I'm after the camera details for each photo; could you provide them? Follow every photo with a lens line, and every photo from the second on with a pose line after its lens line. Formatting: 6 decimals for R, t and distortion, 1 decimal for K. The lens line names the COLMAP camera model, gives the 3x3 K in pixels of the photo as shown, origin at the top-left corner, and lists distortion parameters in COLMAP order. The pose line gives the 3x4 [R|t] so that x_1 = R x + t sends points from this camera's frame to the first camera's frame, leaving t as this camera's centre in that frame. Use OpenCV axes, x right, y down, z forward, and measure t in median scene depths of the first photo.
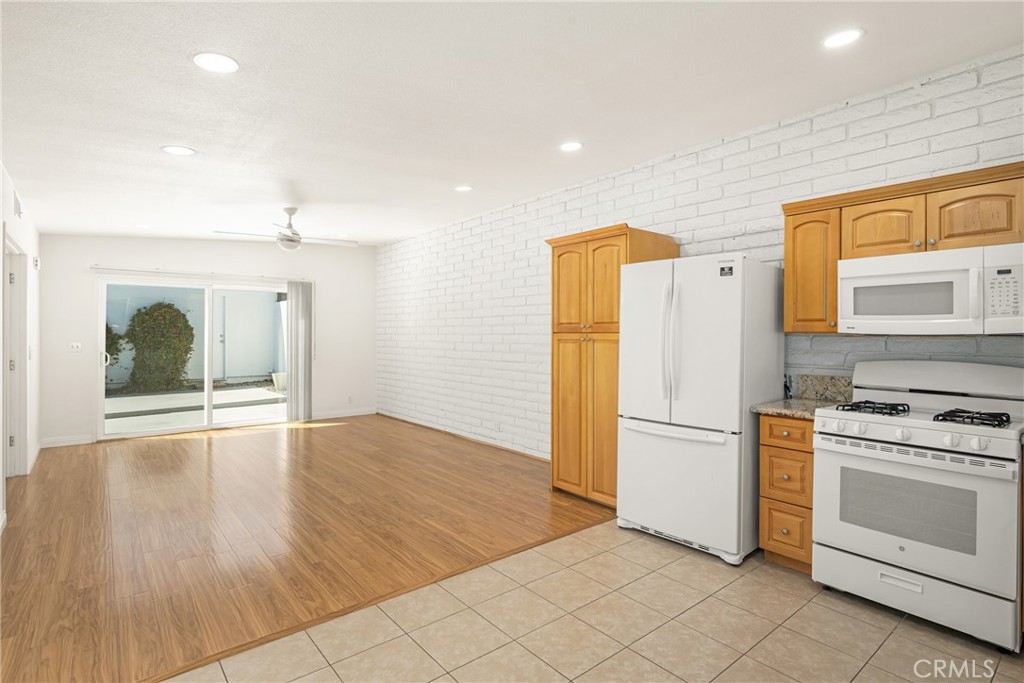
lens RADIAL K [[511.2, 0, 509.6], [0, 511.2, 333.0], [0, 0, 1]] dist [-0.001185, 0.000061]
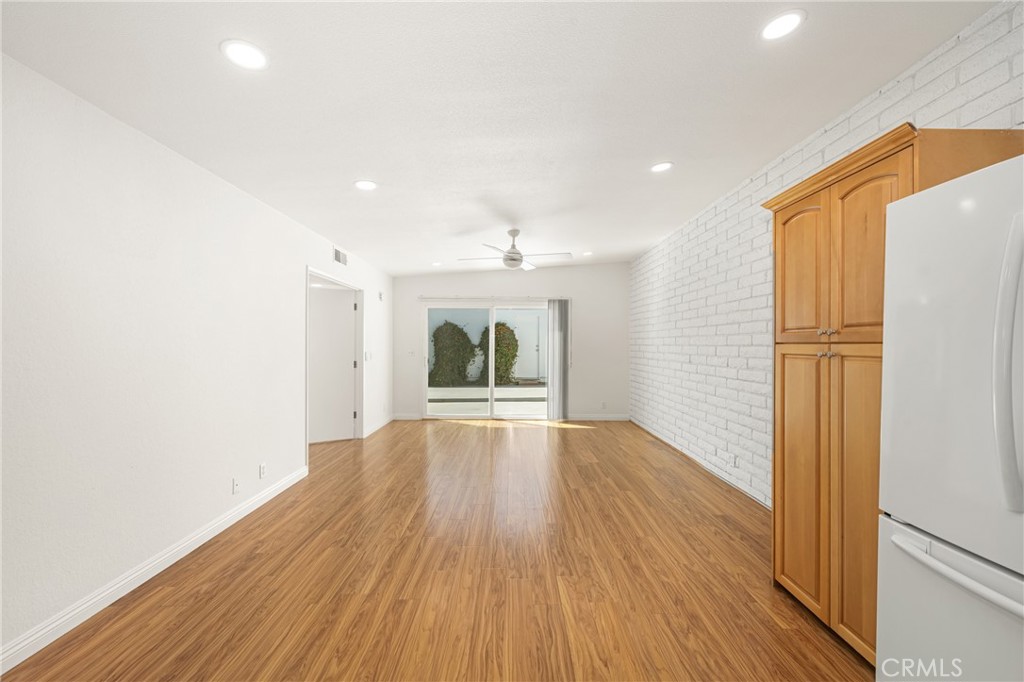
lens RADIAL K [[408.0, 0, 511.0], [0, 408.0, 341.2], [0, 0, 1]] dist [-0.000575, -0.000227]
pose [[0.779378, -0.001706, -0.626552, 0.137057], [-0.003447, 0.999969, -0.007010, 0.001510], [0.626545, 0.007624, 0.779348, 0.355109]]
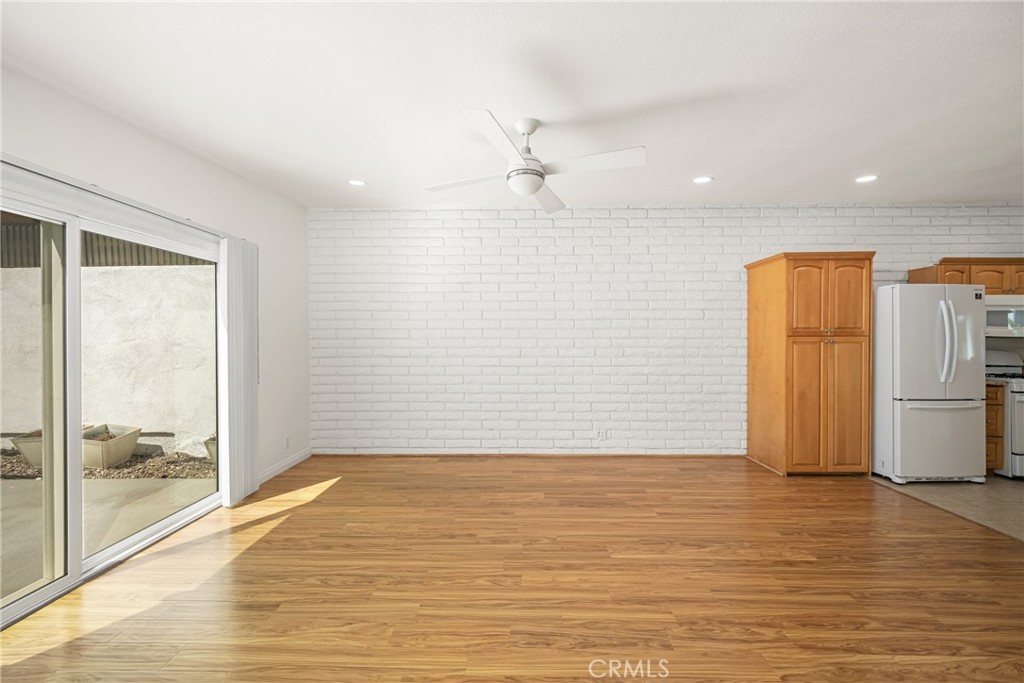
lens RADIAL K [[408.0, 0, 511.0], [0, 408.0, 341.7], [0, 0, 1]] dist [-0.000575, -0.000227]
pose [[0.645530, -0.010899, 0.763658, -0.918505], [0.002231, 0.999921, 0.012385, -0.000695], [-0.763732, -0.006291, 0.645503, 0.819222]]
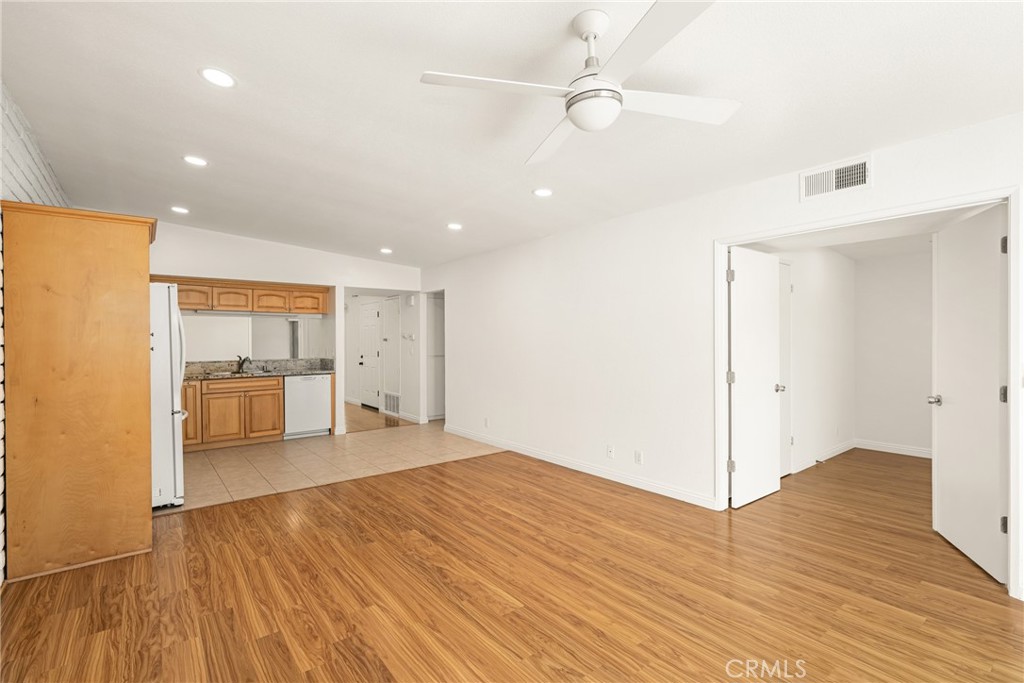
lens RADIAL K [[474.4, 0, 512.0], [0, 474.4, 341.5], [0, 0, 1]] dist [-0.000088, -0.000072]
pose [[-0.999816, 0.003900, 0.018801, -0.432476], [0.003942, 0.999990, 0.002152, -0.000075], [-0.018792, 0.002226, -0.999821, 1.568363]]
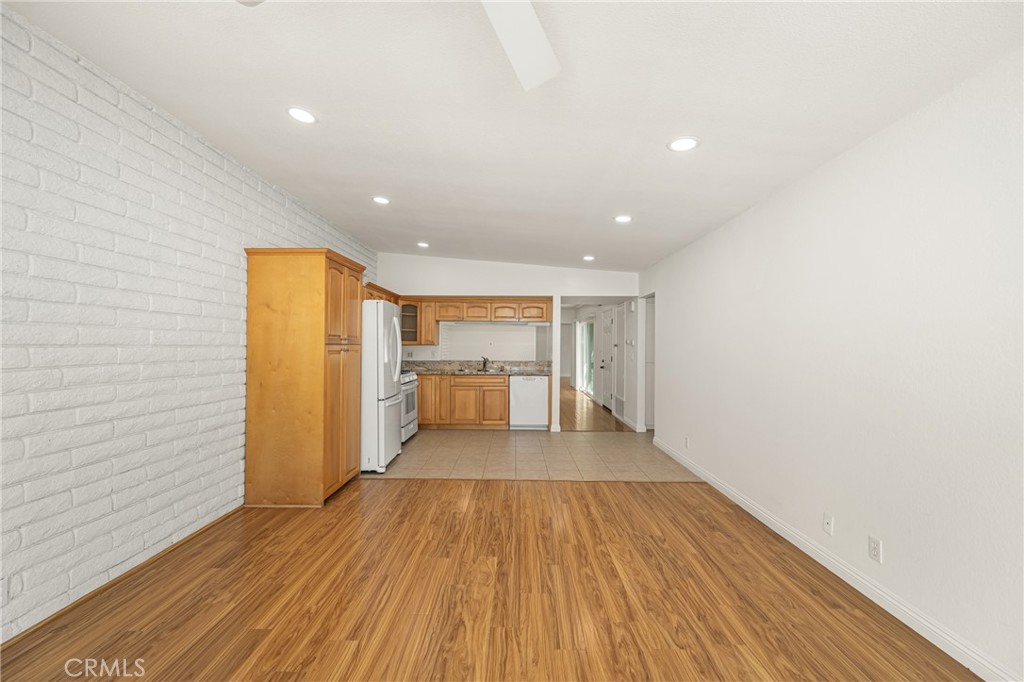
lens RADIAL K [[408.0, 0, 511.0], [0, 408.0, 341.2], [0, 0, 1]] dist [-0.000575, -0.000227]
pose [[-0.767678, 0.000596, 0.640836, -0.639056], [-0.008344, 0.999905, -0.010926, -0.000766], [-0.640782, -0.013735, -0.767600, 1.269966]]
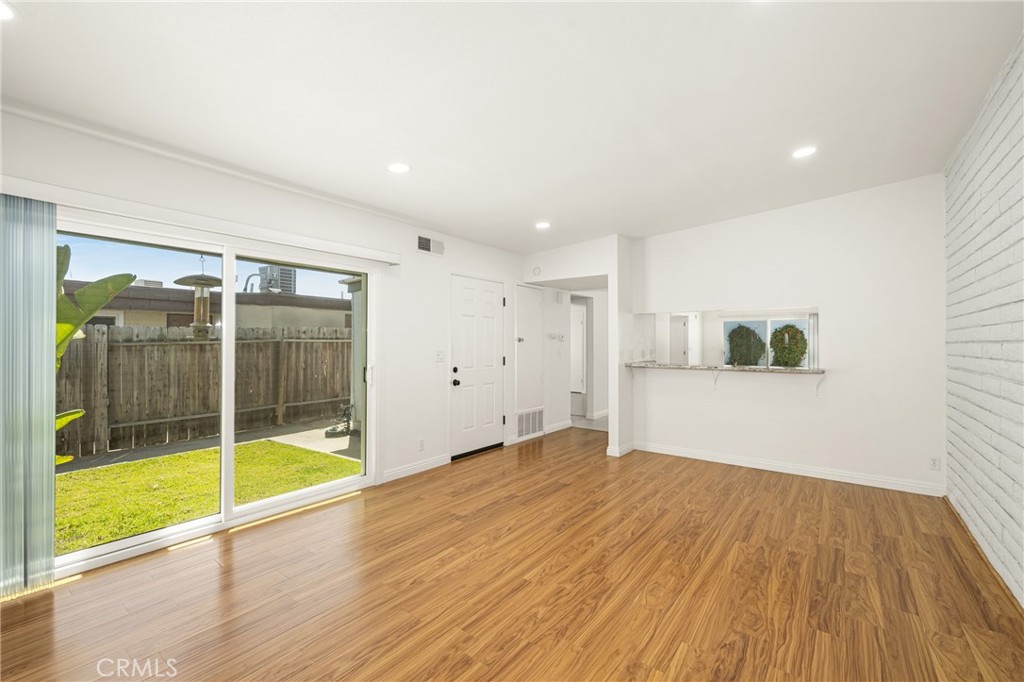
lens RADIAL K [[436.9, 0, 512.0], [0, 436.9, 341.0], [0, 0, 1]] dist [-0.000284, -0.000139]
pose [[0.239341, -0.005054, -0.970922, 1.321315], [0.000810, 0.999987, -0.005006, 0.004747], [0.970935, 0.000412, 0.239342, -0.633686]]
